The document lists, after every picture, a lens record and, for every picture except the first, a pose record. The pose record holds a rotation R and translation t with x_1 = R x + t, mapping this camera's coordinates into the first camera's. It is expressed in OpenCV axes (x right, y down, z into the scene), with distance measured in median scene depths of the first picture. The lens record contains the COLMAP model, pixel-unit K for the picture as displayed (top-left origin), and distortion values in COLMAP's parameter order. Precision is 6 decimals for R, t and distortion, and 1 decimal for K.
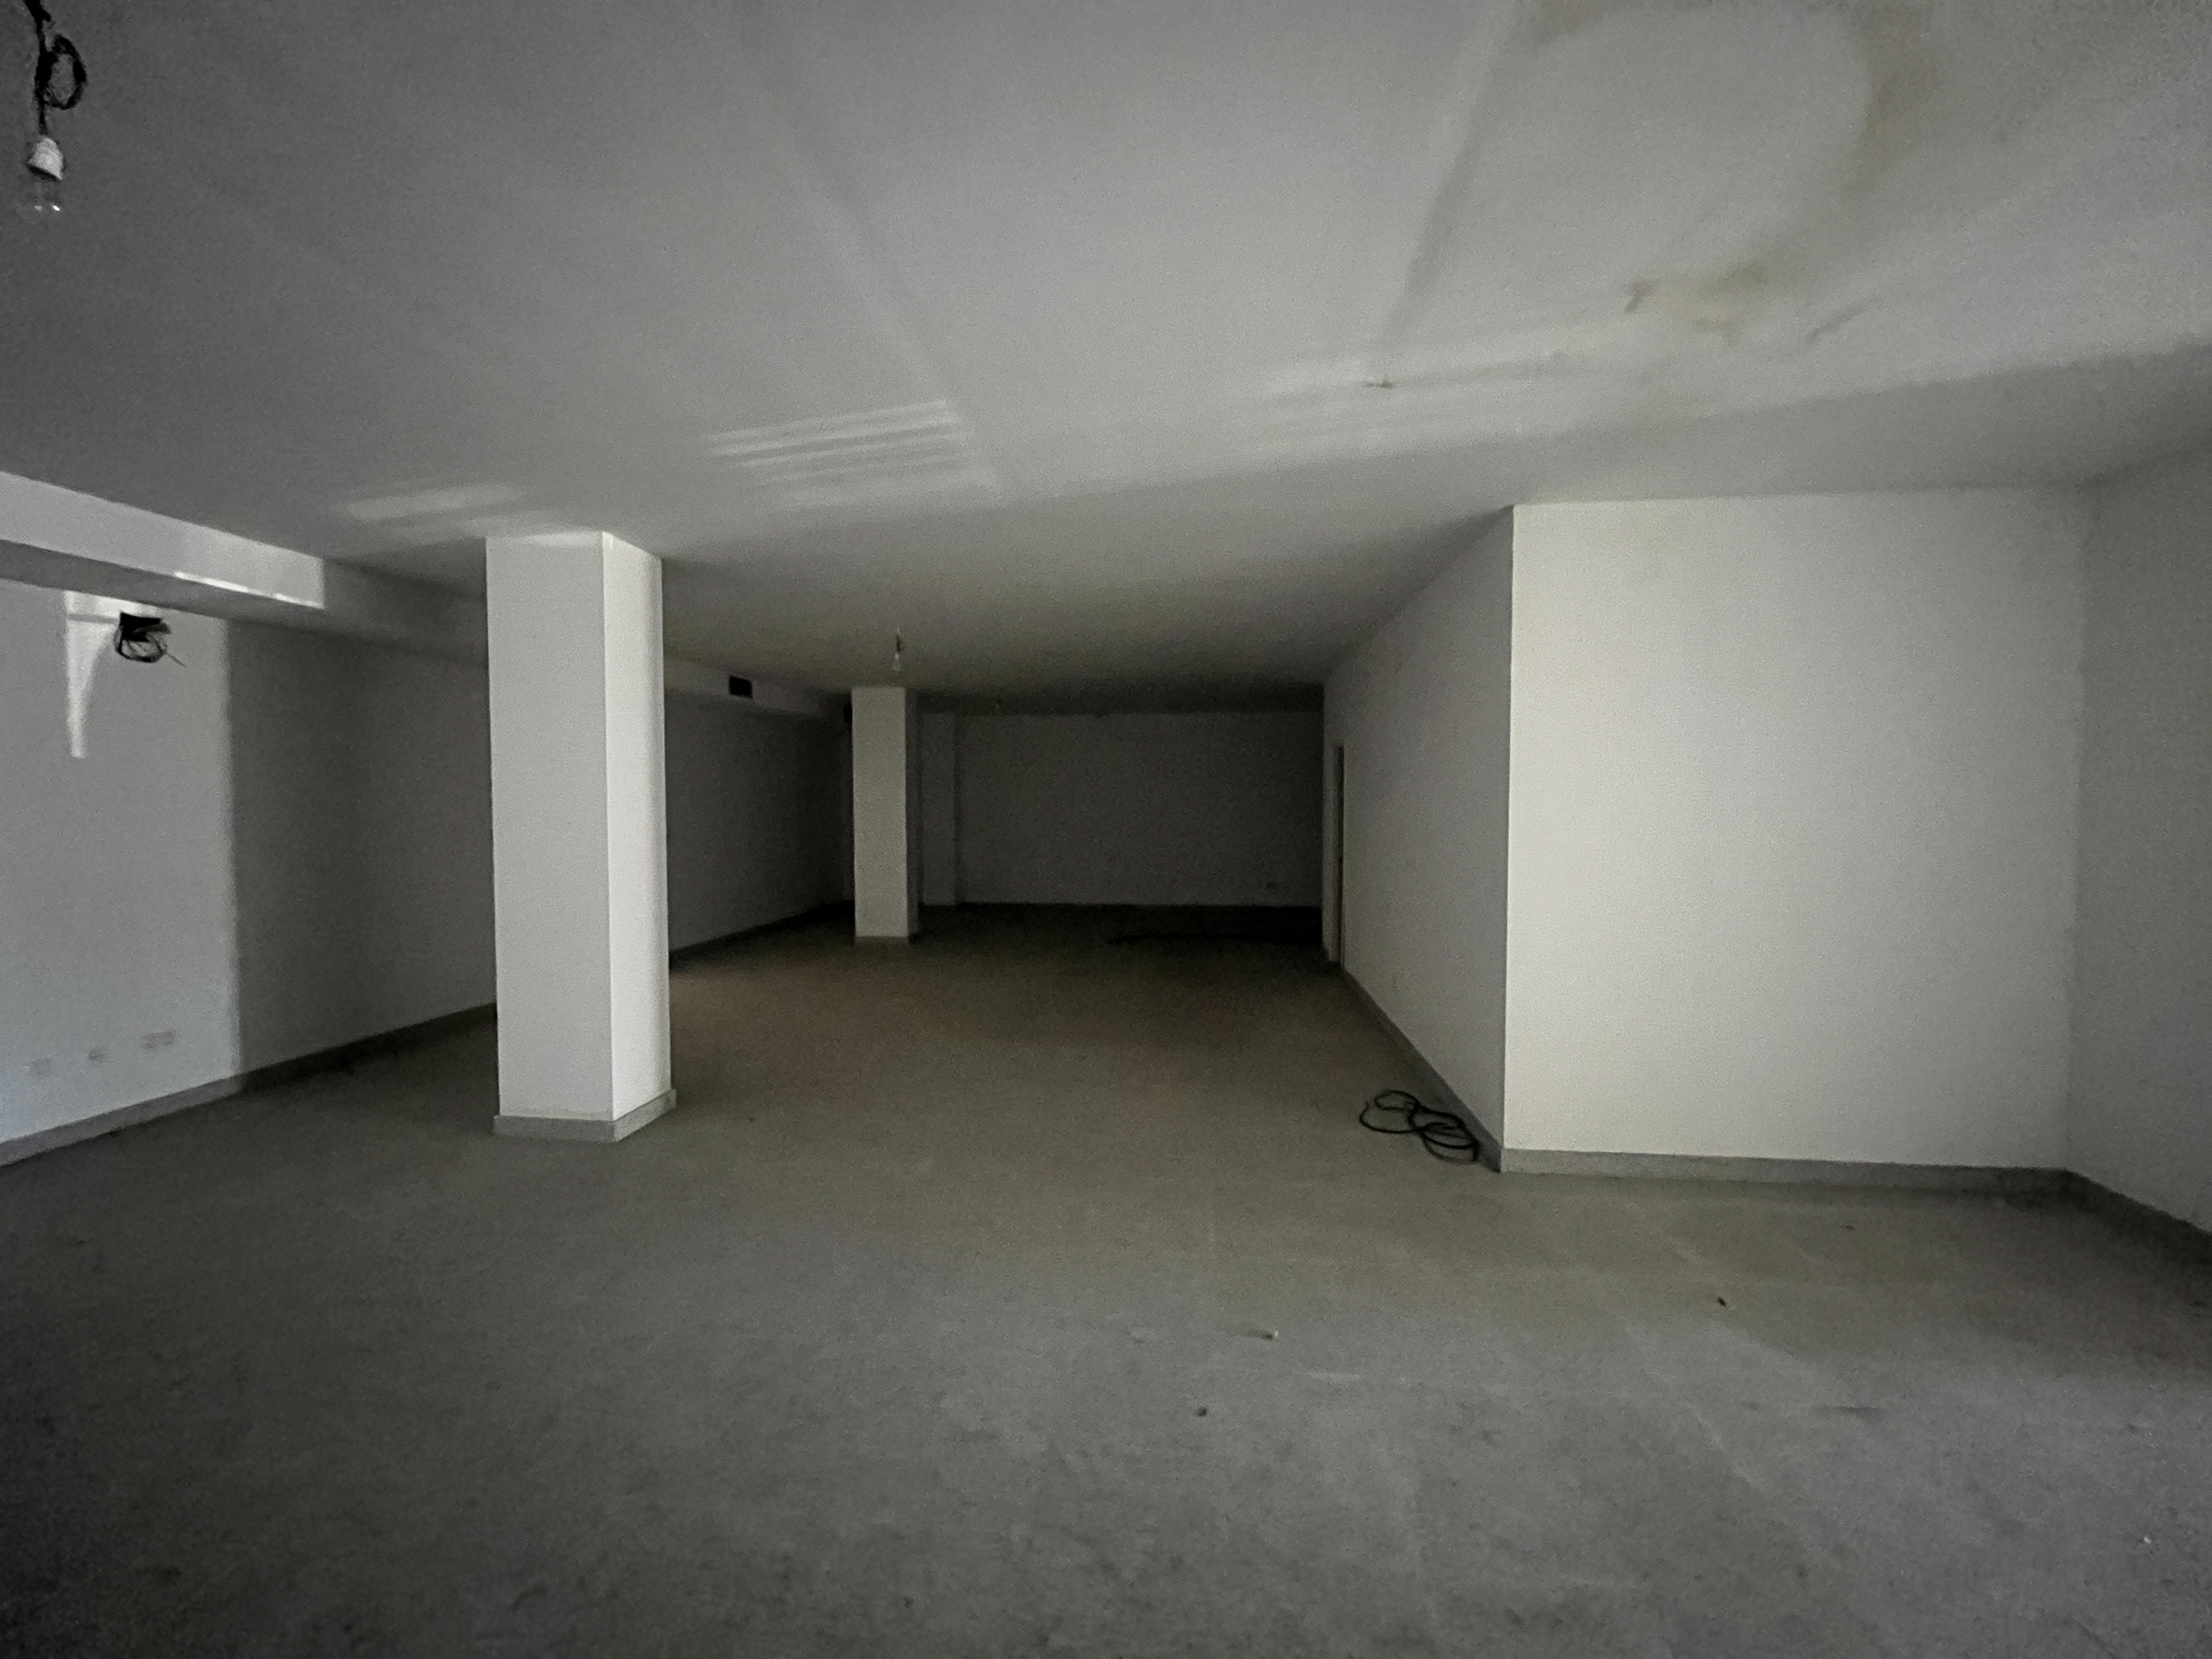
lens RADIAL K [[890.4, 0, 1103.8], [0, 890.4, 838.2], [0, 0, 1]] dist [-0.002797, -0.000737]
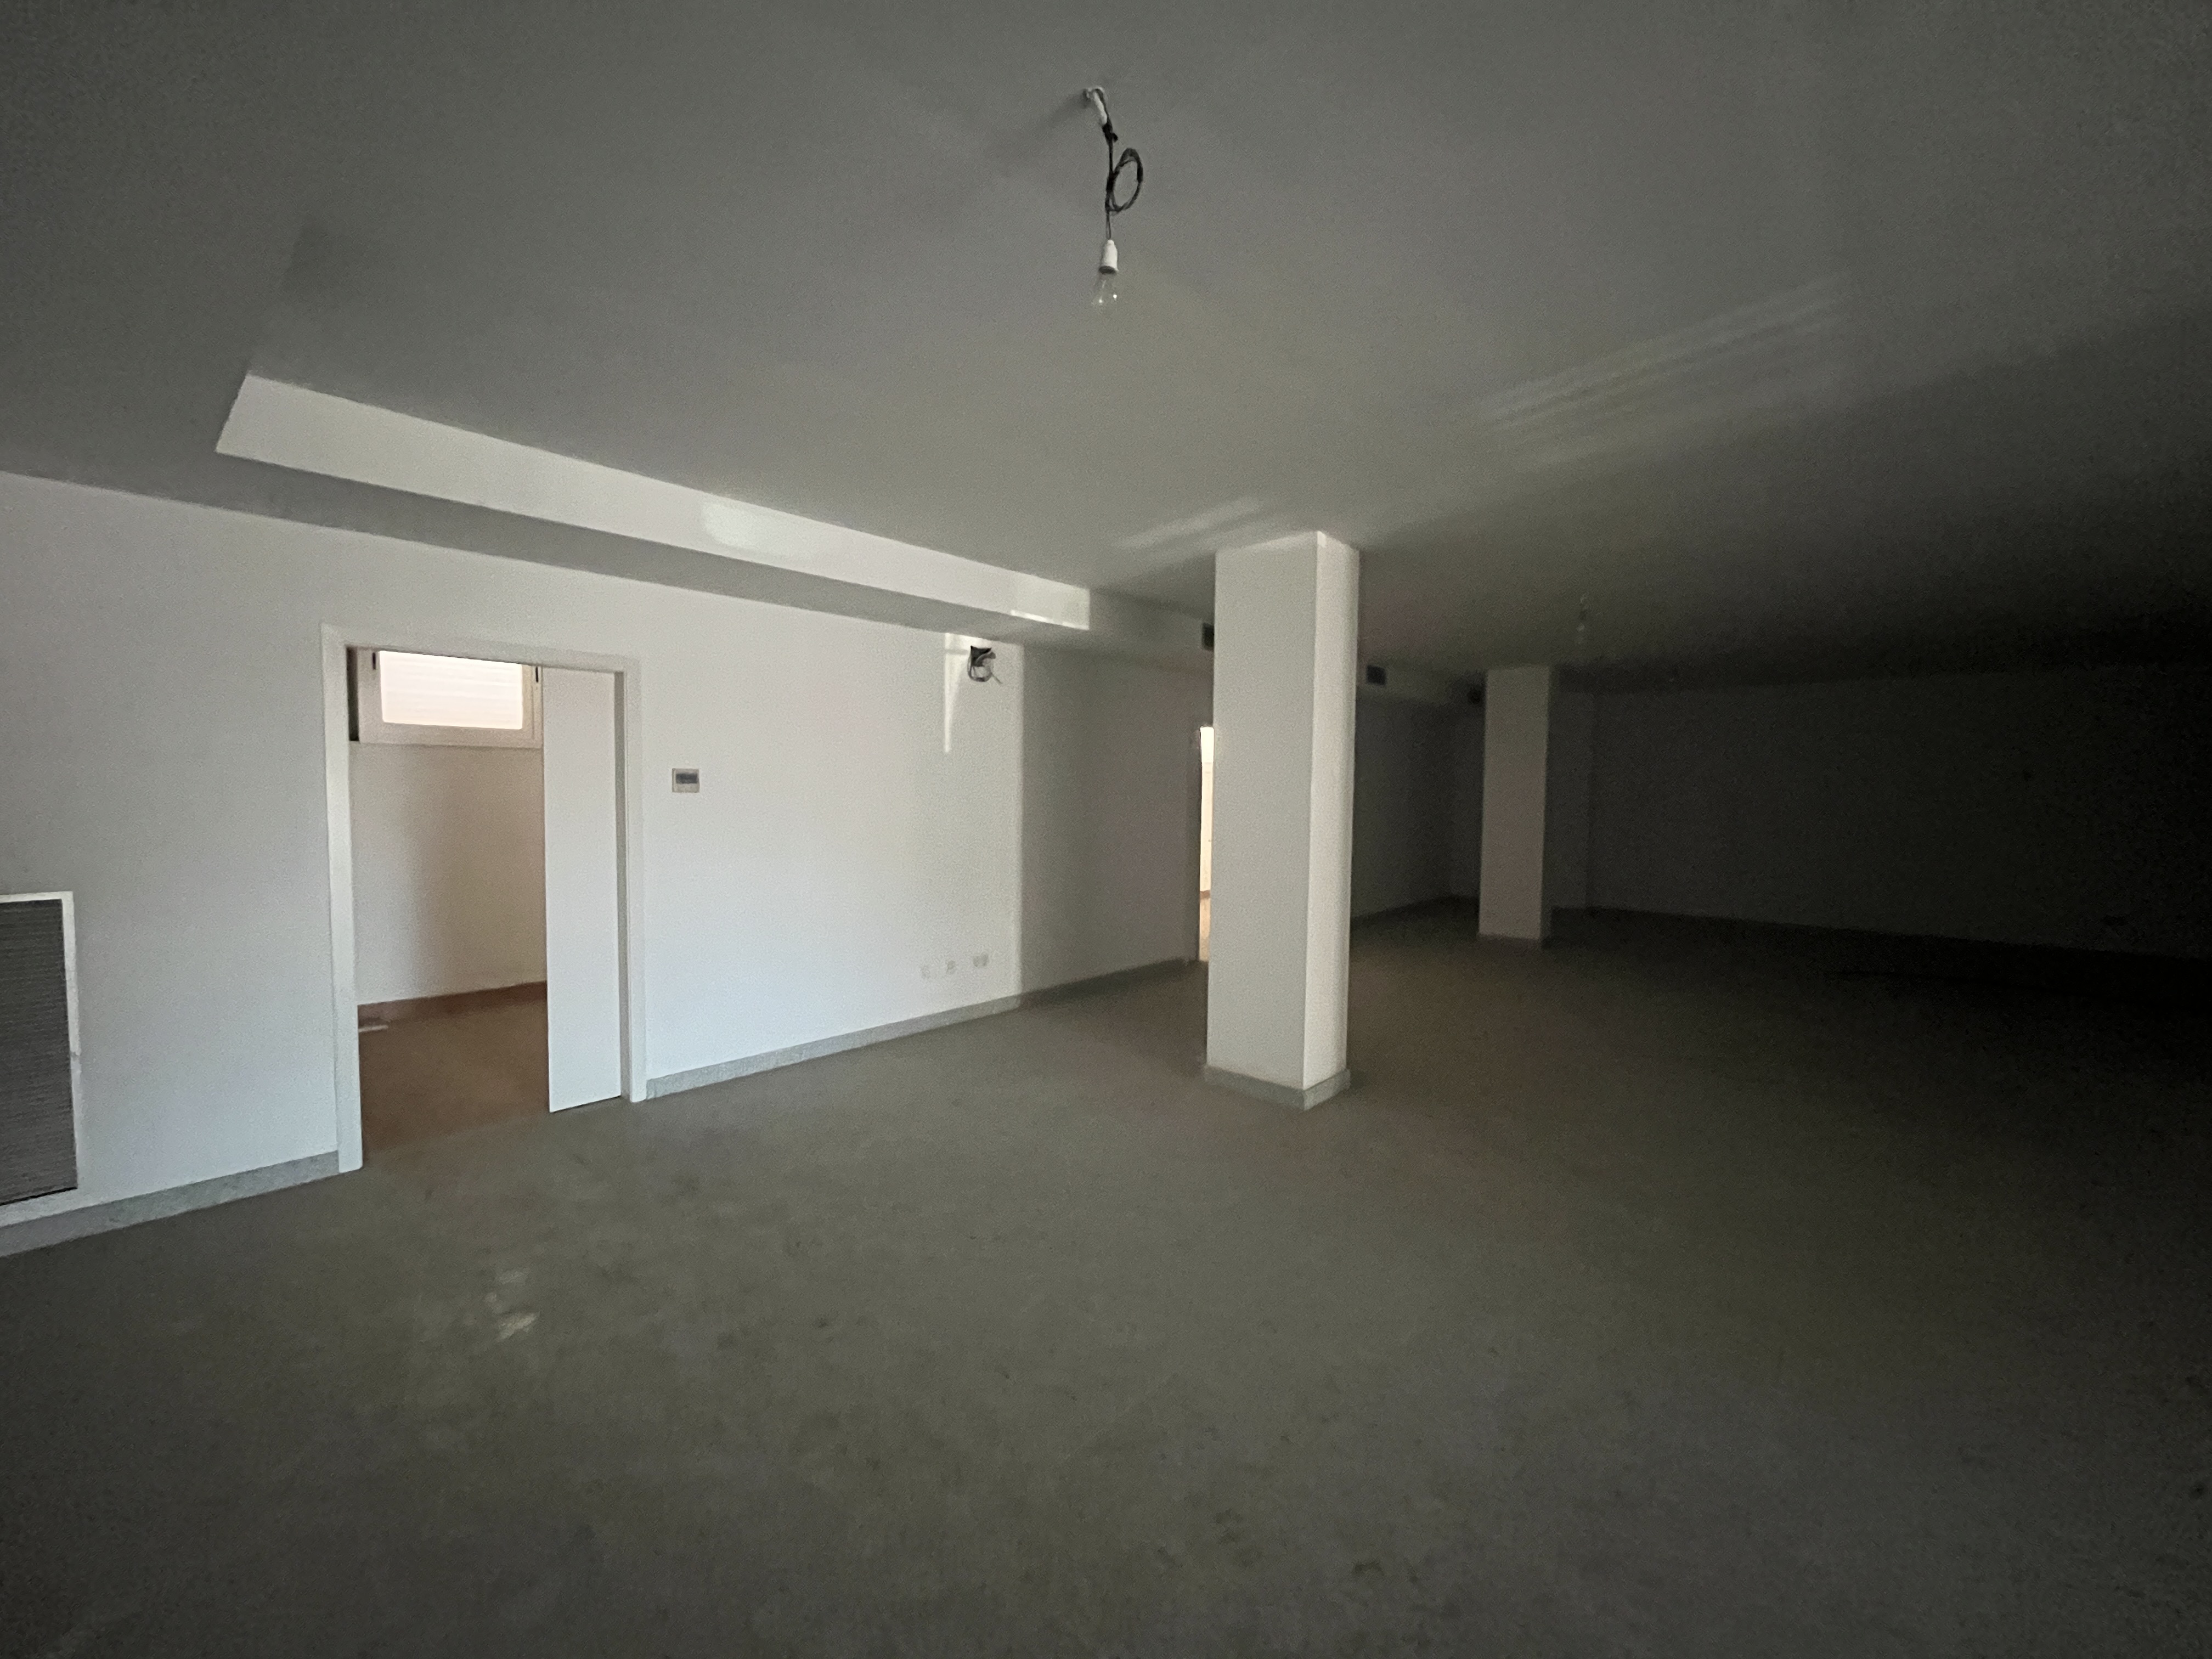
lens RADIAL K [[890.4, 0, 1103.5], [0, 890.4, 839.3], [0, 0, 1]] dist [-0.002797, -0.000737]
pose [[0.817910, 0.043026, -0.573735, -0.148033], [-0.035139, 0.999074, 0.024829, 0.001691], [0.574272, -0.000148, 0.818665, -0.004394]]
